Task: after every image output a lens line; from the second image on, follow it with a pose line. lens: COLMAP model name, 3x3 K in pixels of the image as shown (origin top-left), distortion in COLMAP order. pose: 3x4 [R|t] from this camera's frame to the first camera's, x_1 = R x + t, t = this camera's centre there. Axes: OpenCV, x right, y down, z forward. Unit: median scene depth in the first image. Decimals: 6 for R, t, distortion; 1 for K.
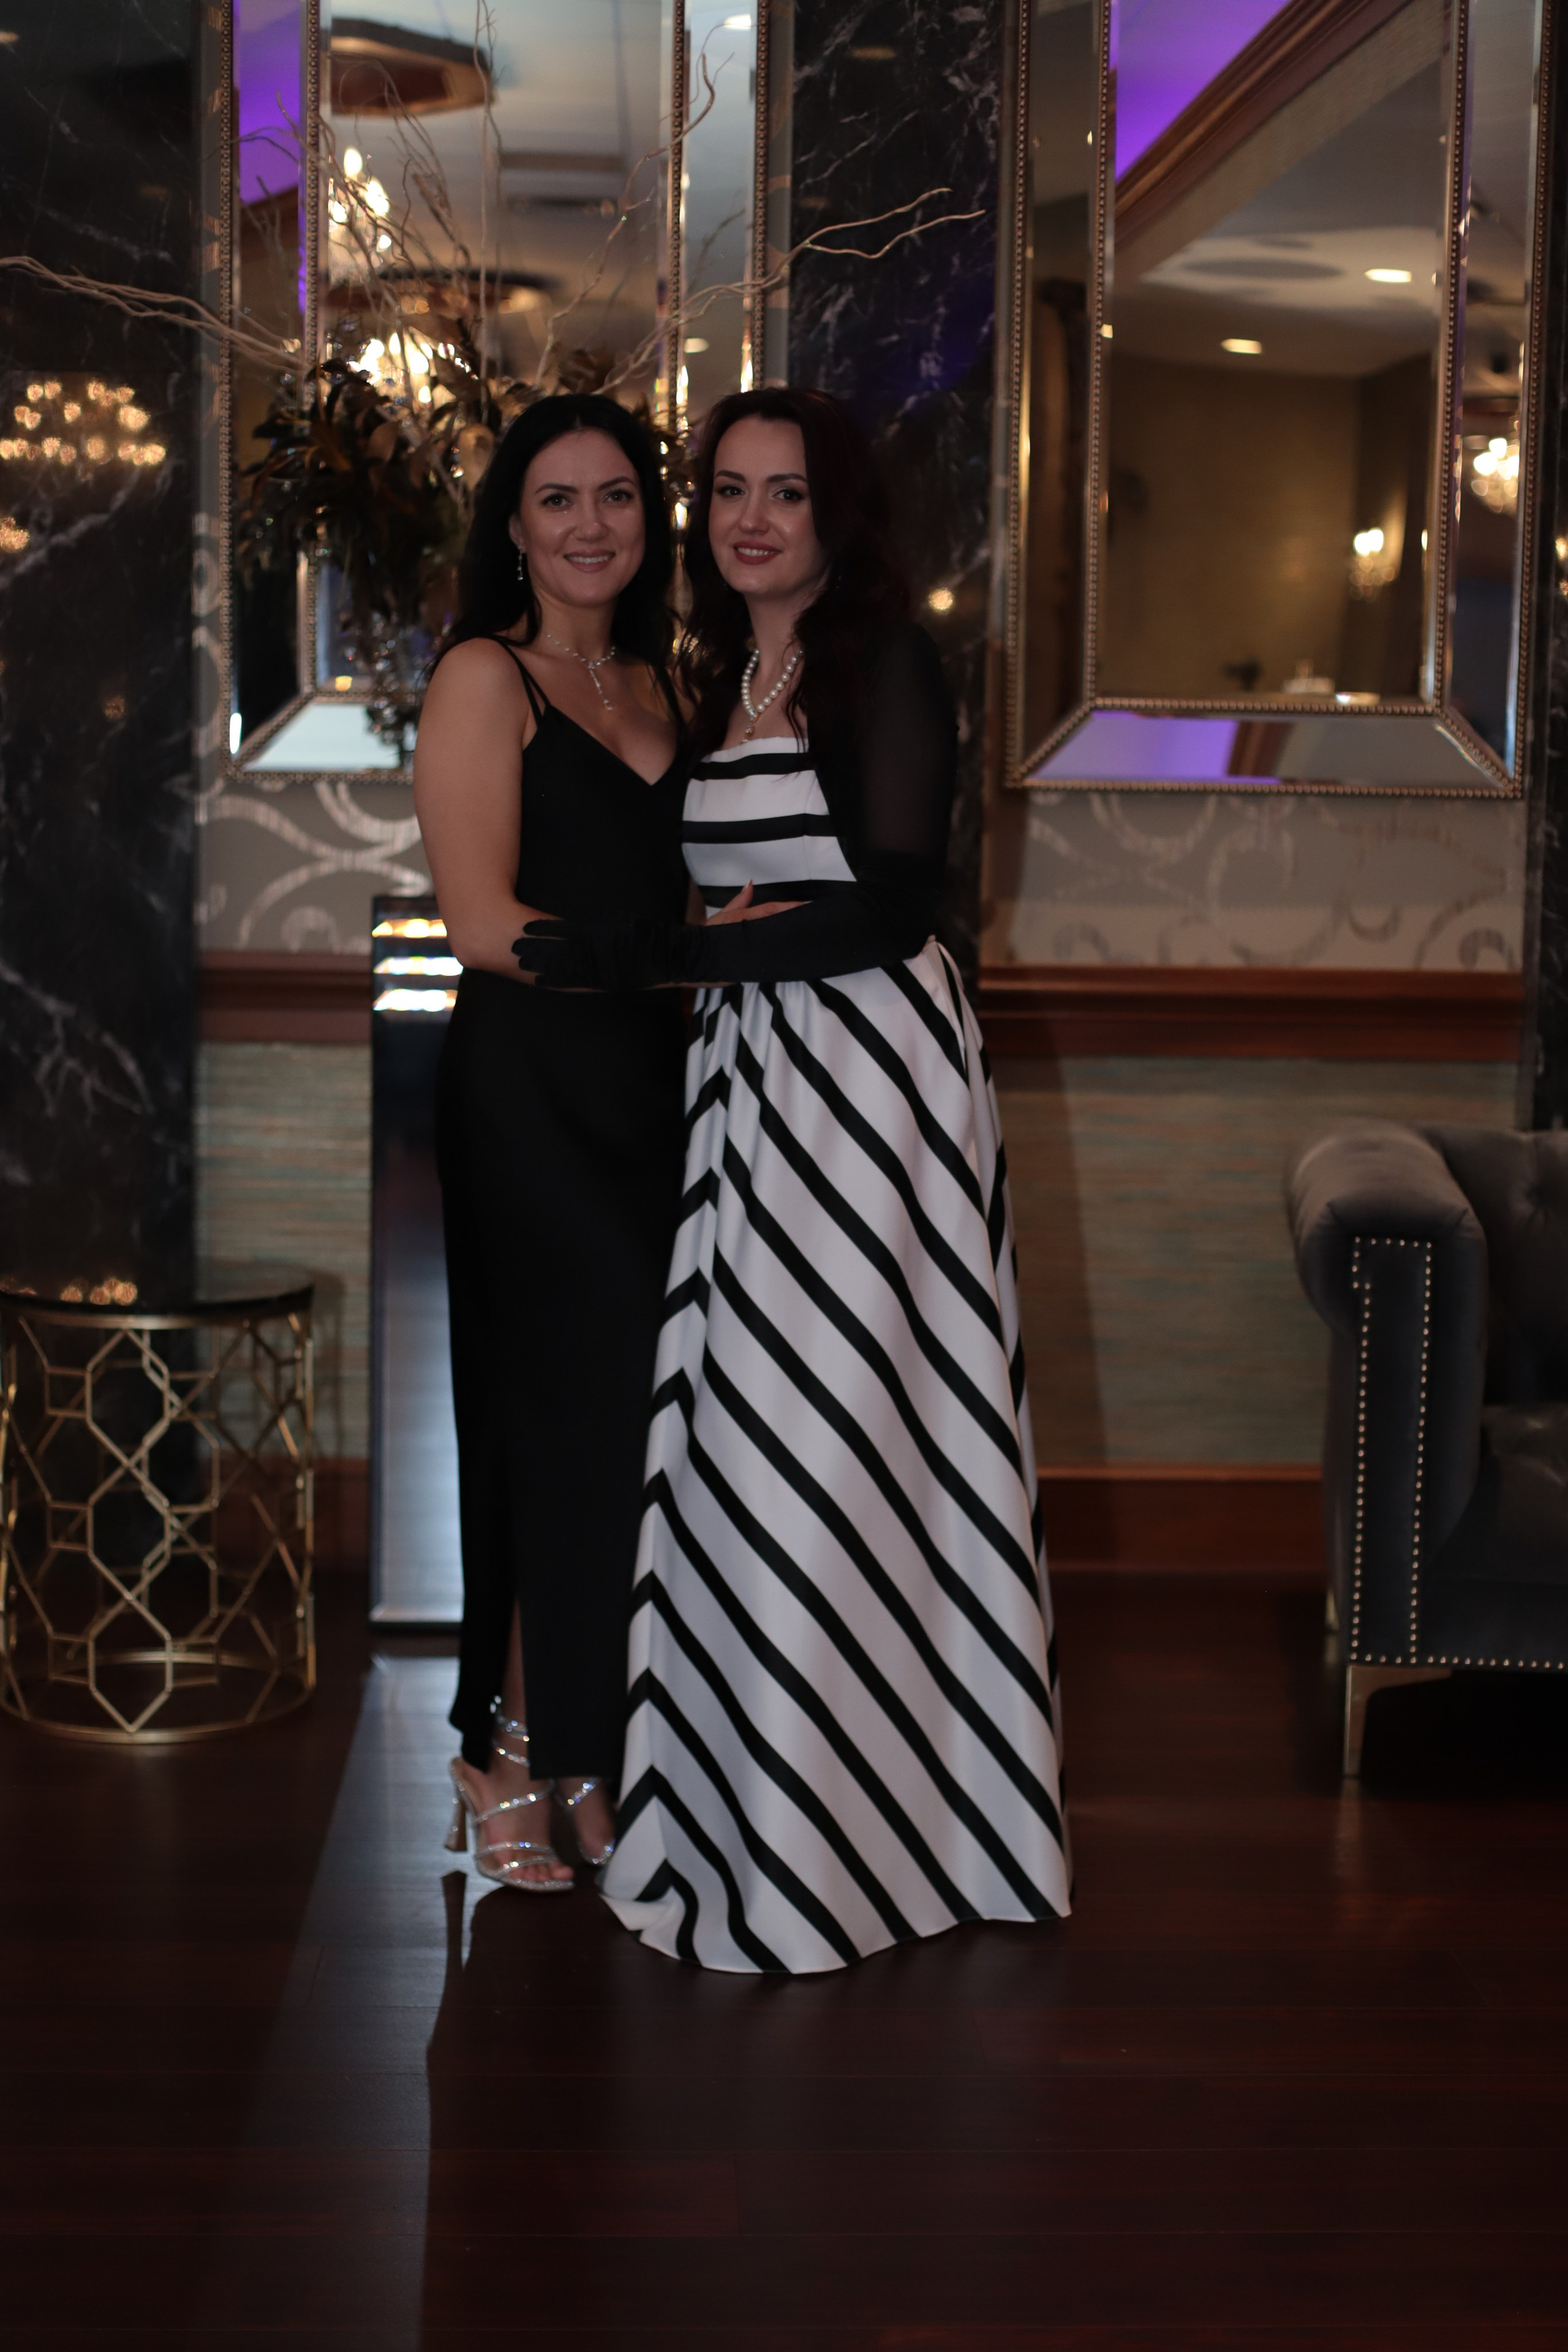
lens RADIAL K [[3482.7, 0, 796.1], [0, 3482.7, 1181.9], [0, 0, 1]] dist [-0.048265, 0.000000]
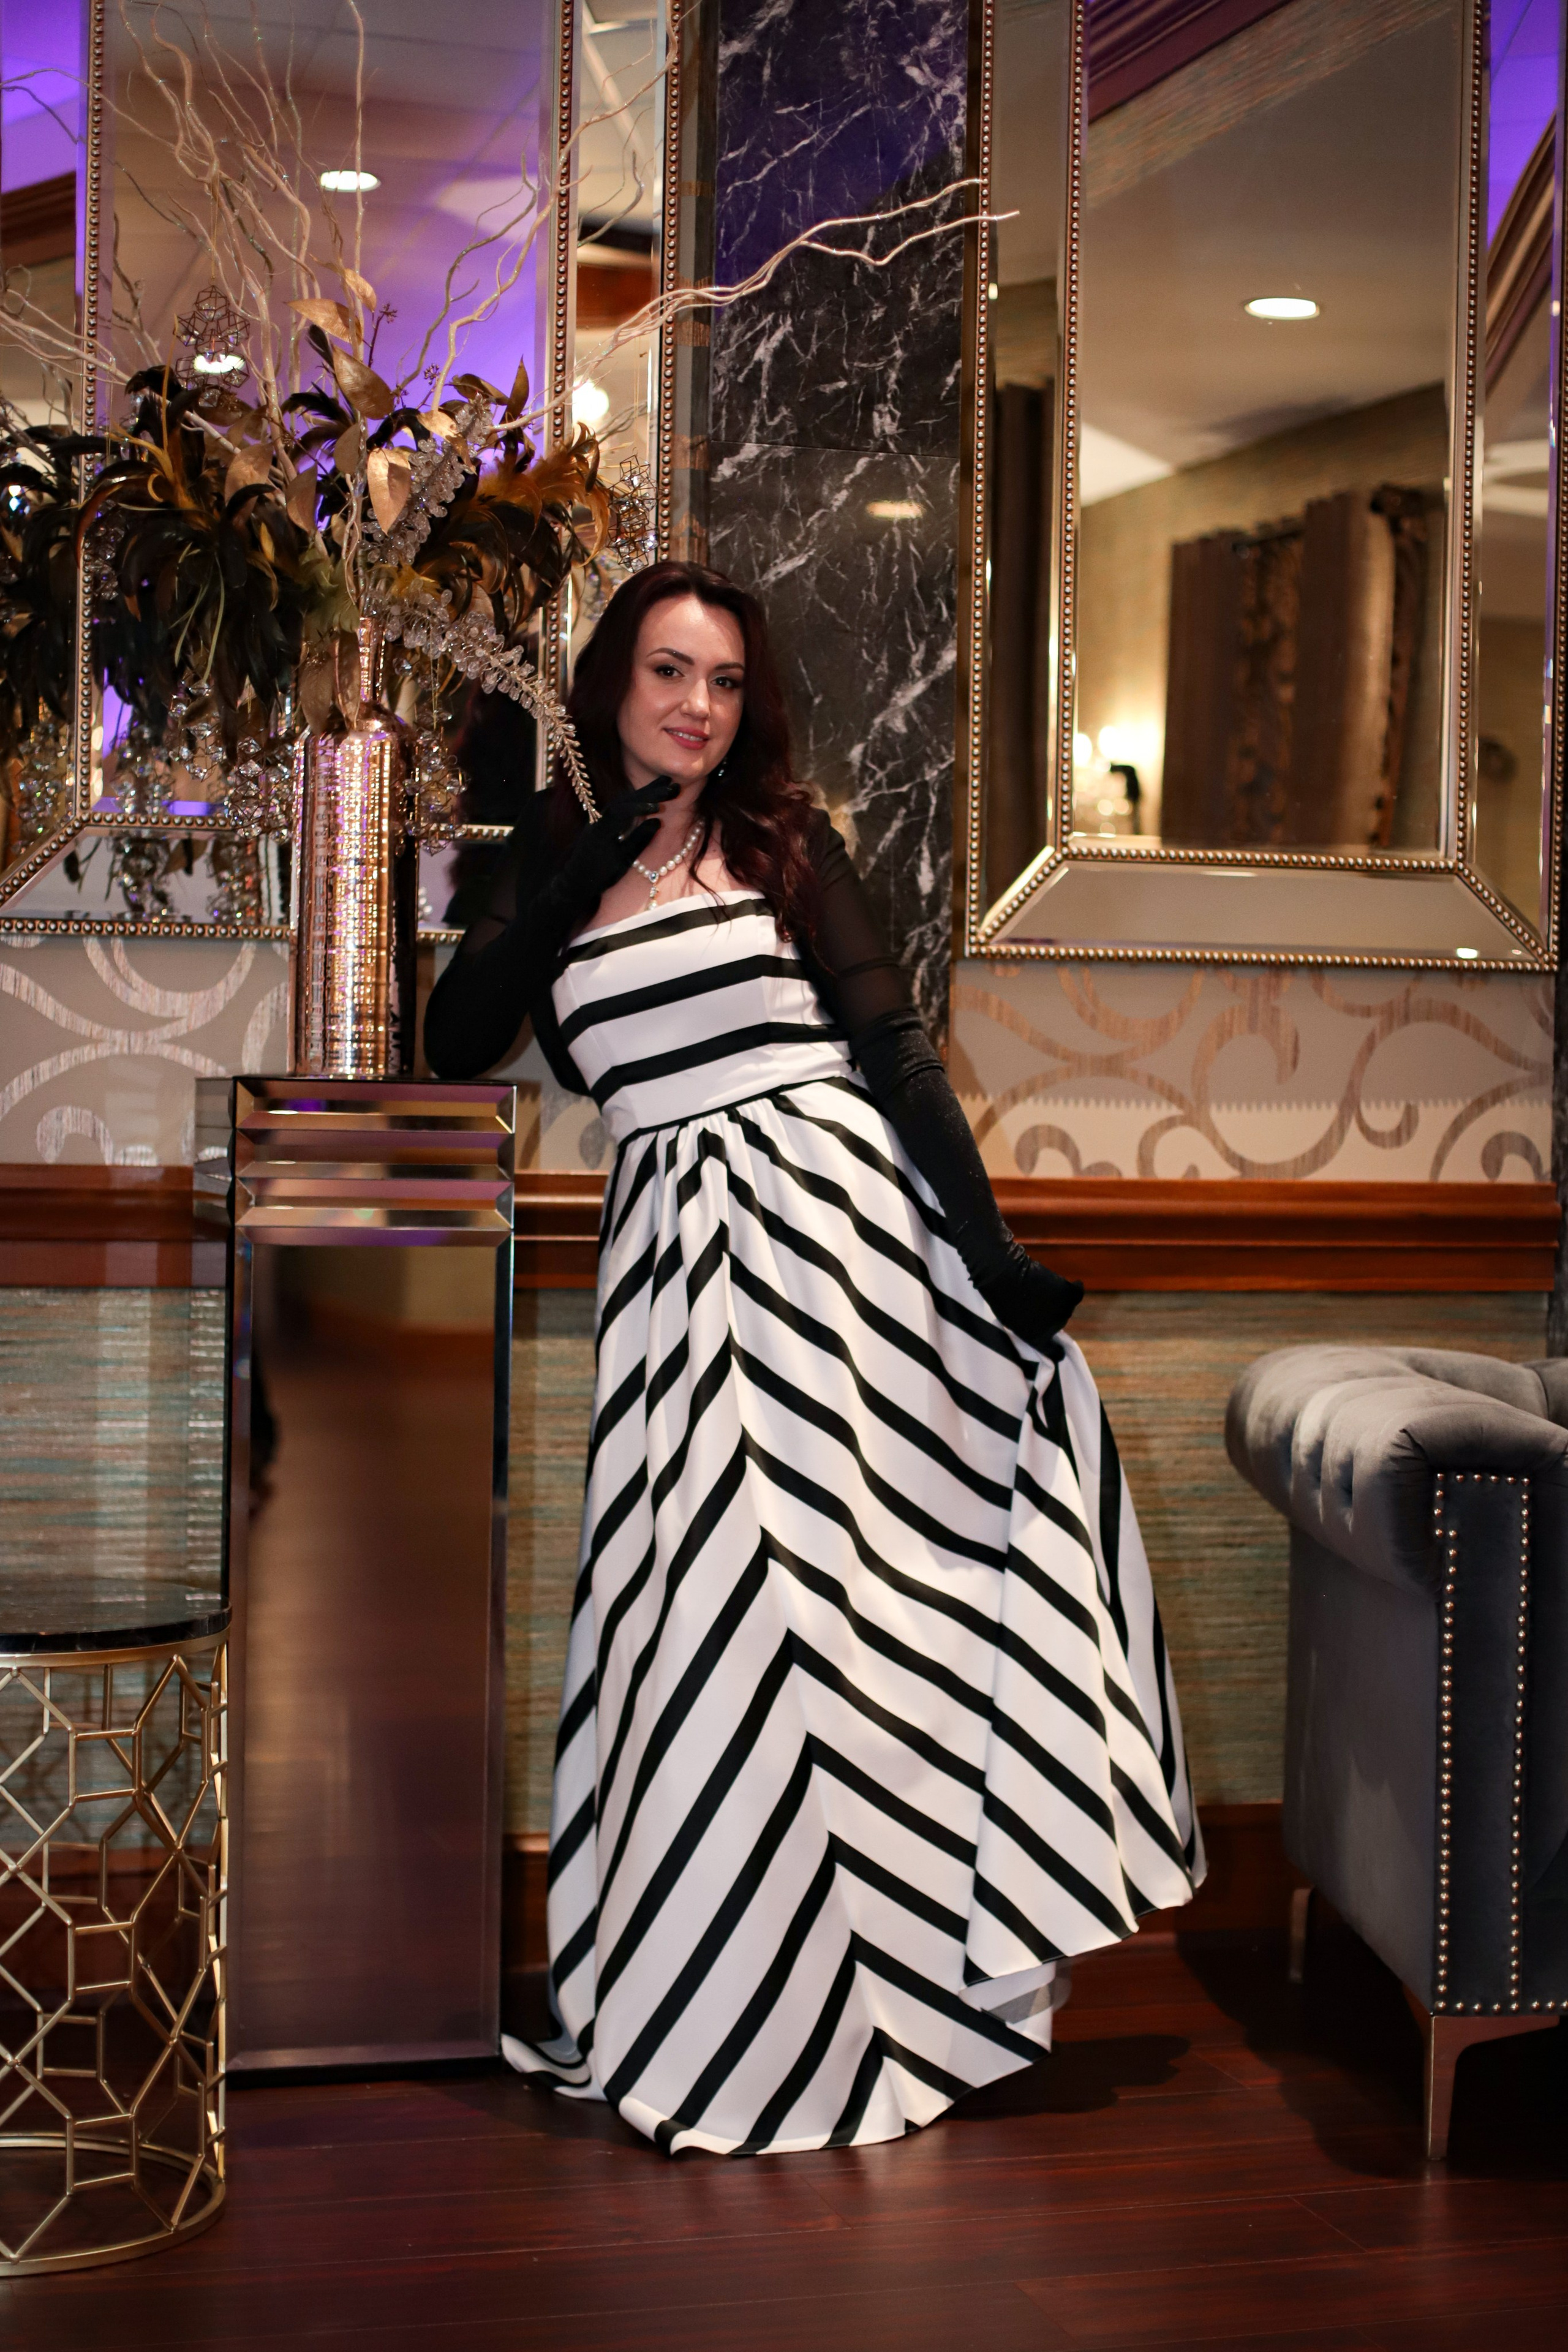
lens RADIAL K [[3668.9, 0, 781.9], [0, 3668.9, 1183.0], [0, 0, 1]] dist [-0.059913, 0.000000]
pose [[0.971162, -0.005568, 0.238355, -0.184998], [0.027201, 0.995787, -0.087567, 0.011004], [-0.236863, 0.091526, 0.967222, 0.213308]]
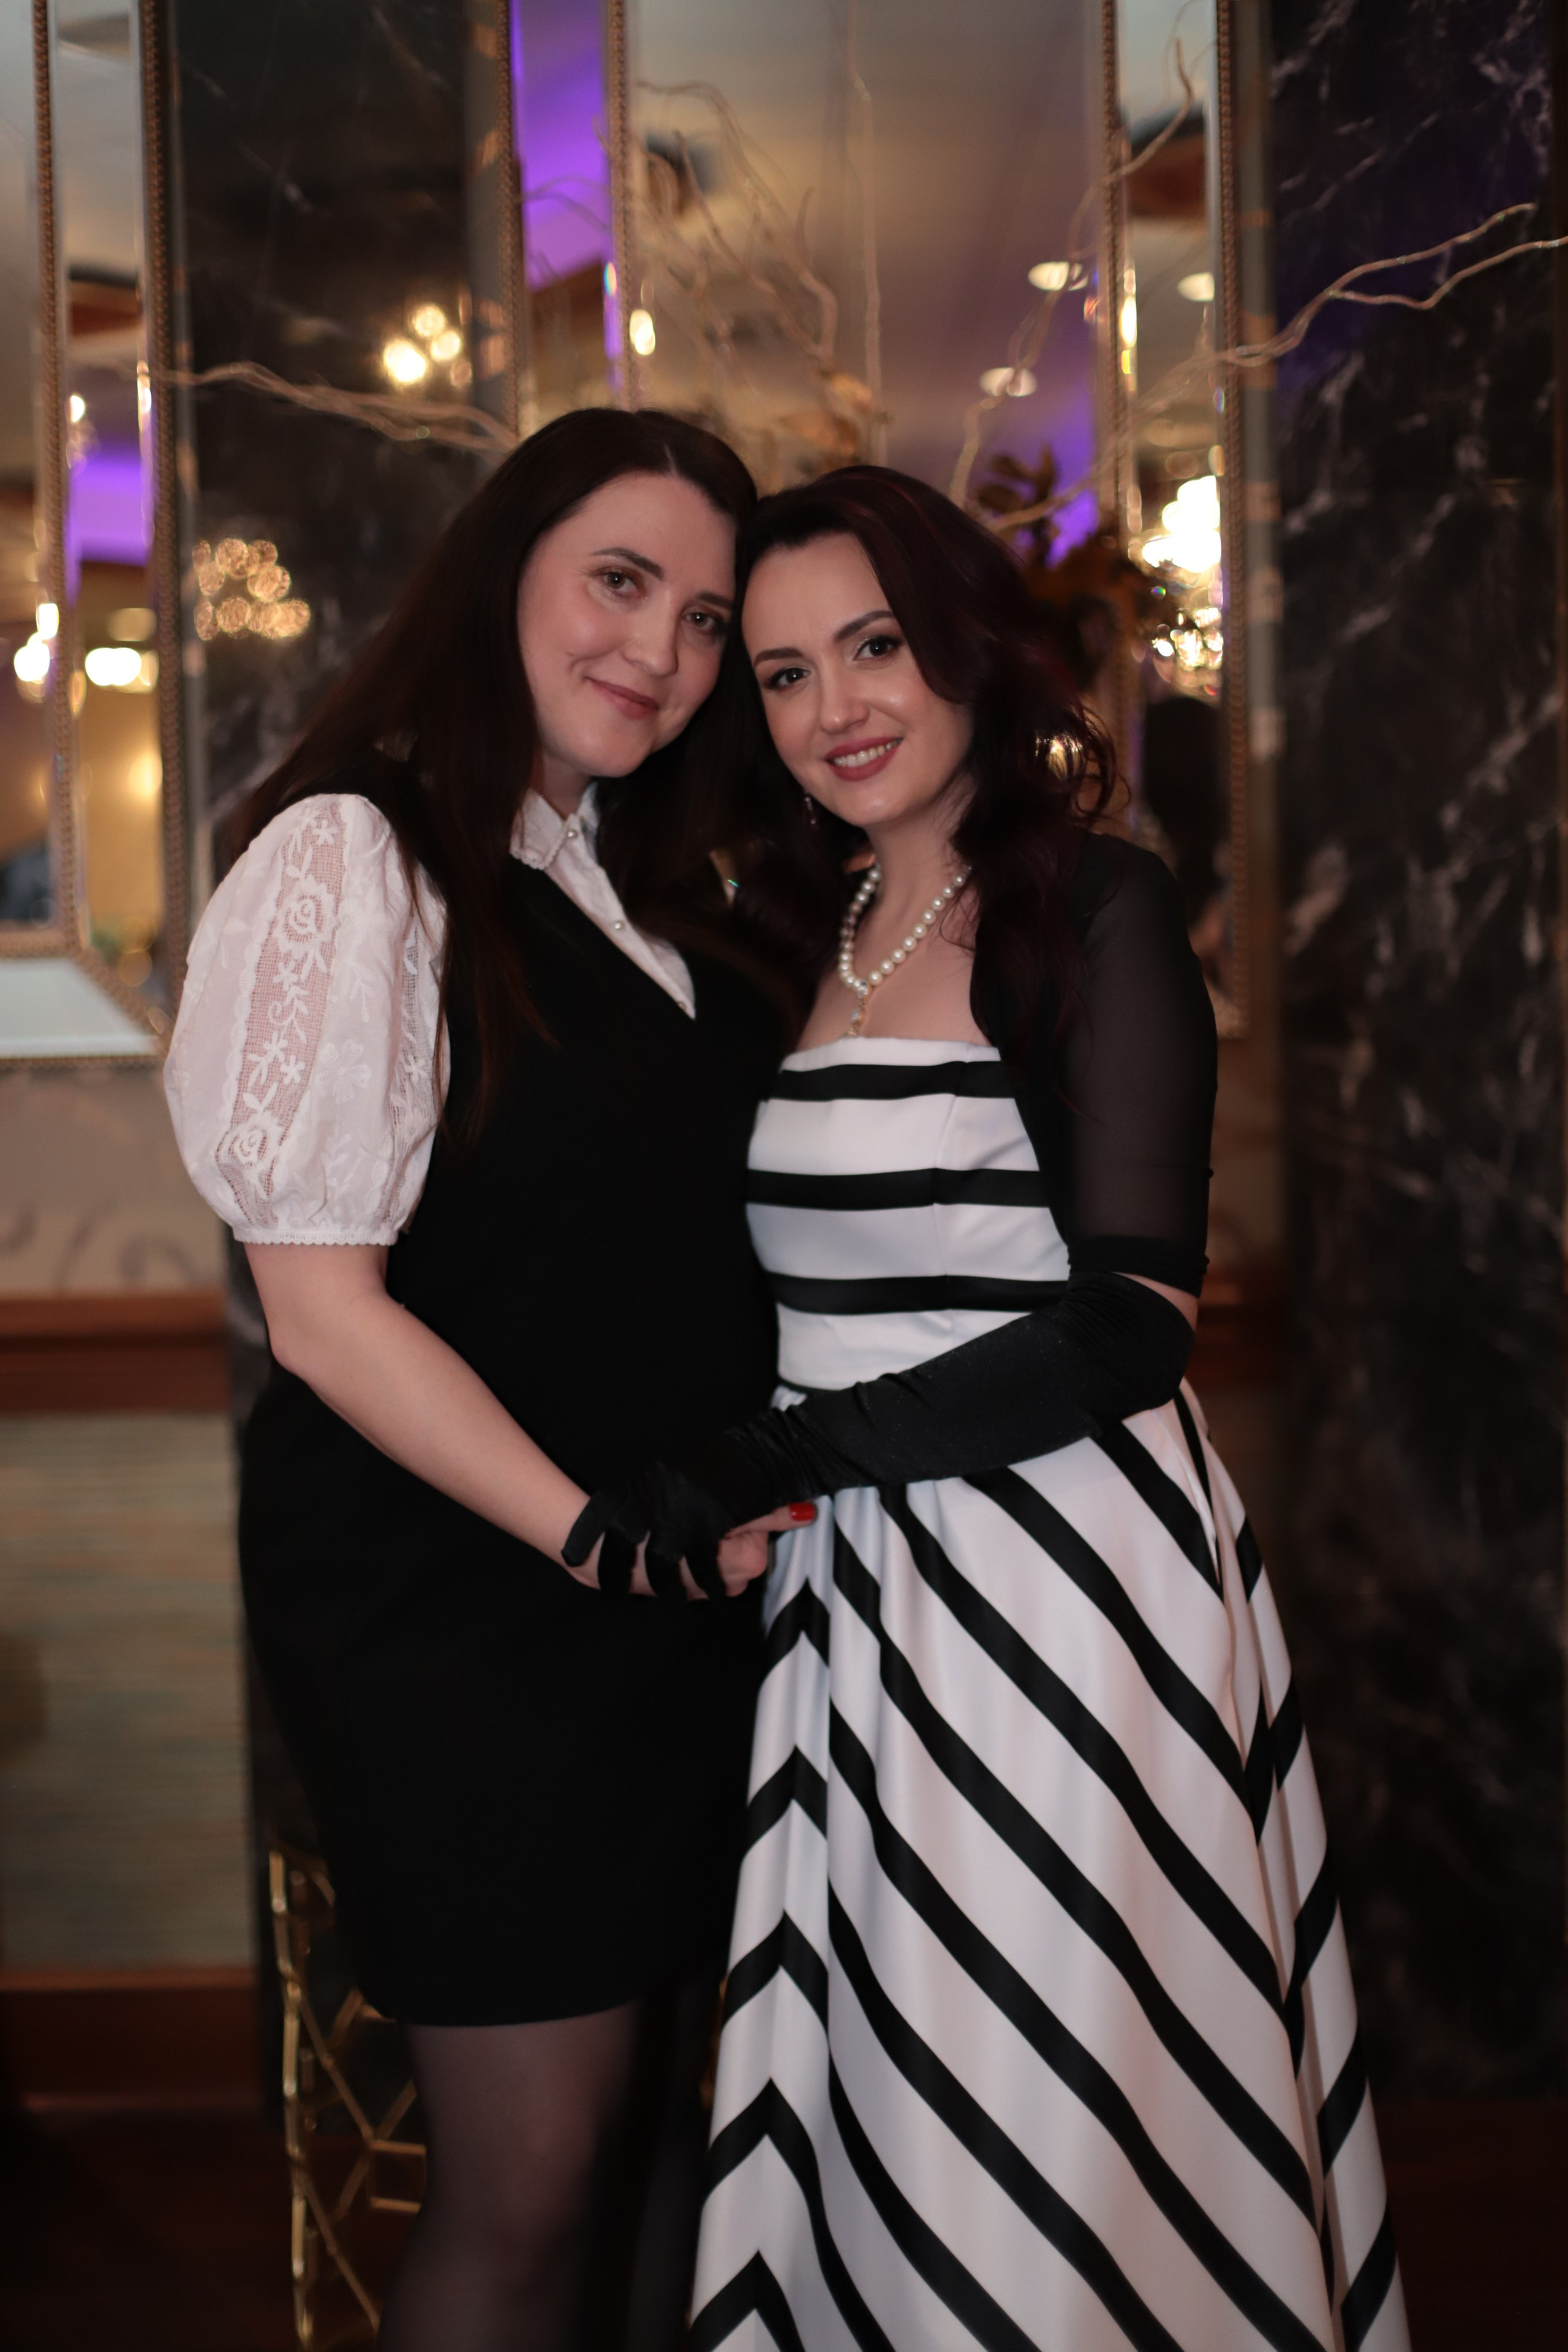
lens RADIAL K [[3482.7, 0, 789.5], [0, 3482.7, 1171.0], [0, 0, 1]] dist [-0.048265, 0.000000]
pose [[0.998326, -0.042377, -0.039371, -0.083213], [0.040742, 0.998309, -0.041452, -0.058964], [0.041061, 0.039779, 0.998364, 0.266385]]
